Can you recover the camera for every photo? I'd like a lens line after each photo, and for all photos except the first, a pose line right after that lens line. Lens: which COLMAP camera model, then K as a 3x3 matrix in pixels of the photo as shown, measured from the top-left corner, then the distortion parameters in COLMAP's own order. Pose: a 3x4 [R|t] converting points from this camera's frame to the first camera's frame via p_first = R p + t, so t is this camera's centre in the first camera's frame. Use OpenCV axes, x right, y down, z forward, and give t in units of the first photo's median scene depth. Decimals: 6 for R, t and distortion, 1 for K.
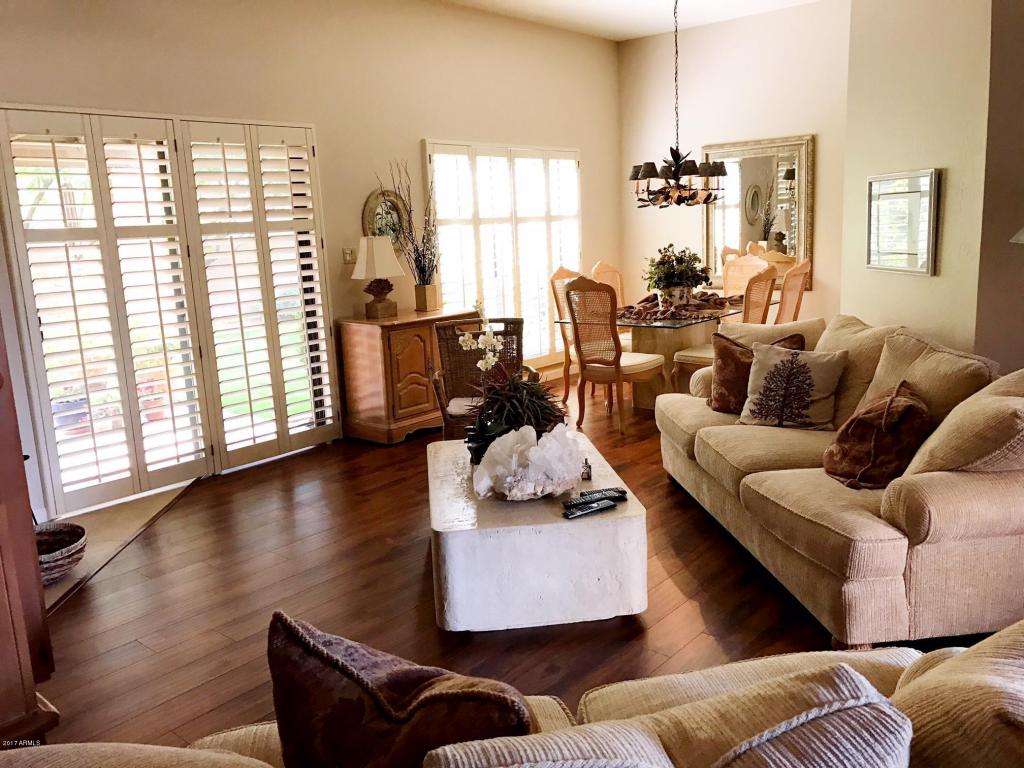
lens RADIAL K [[818.6, 0, 512.0], [0, 818.6, 384.0], [0, 0, 1]] dist [0.015627, -0.005136]
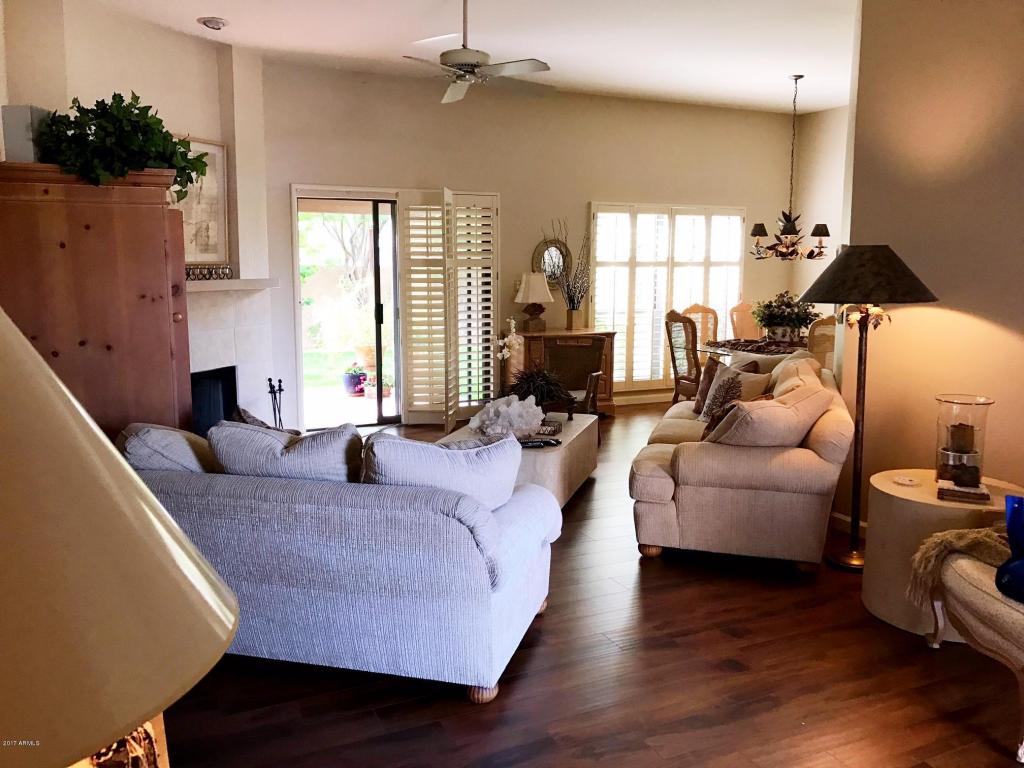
lens RADIAL K [[818.6, 0, 512.0], [0, 818.6, 384.0], [0, 0, 1]] dist [0.015627, -0.005136]
pose [[0.908522, 0.104335, -0.404601, 0.346207], [-0.118647, 0.992882, -0.010384, 0.024108], [0.400638, 0.057439, 0.914434, -0.251343]]
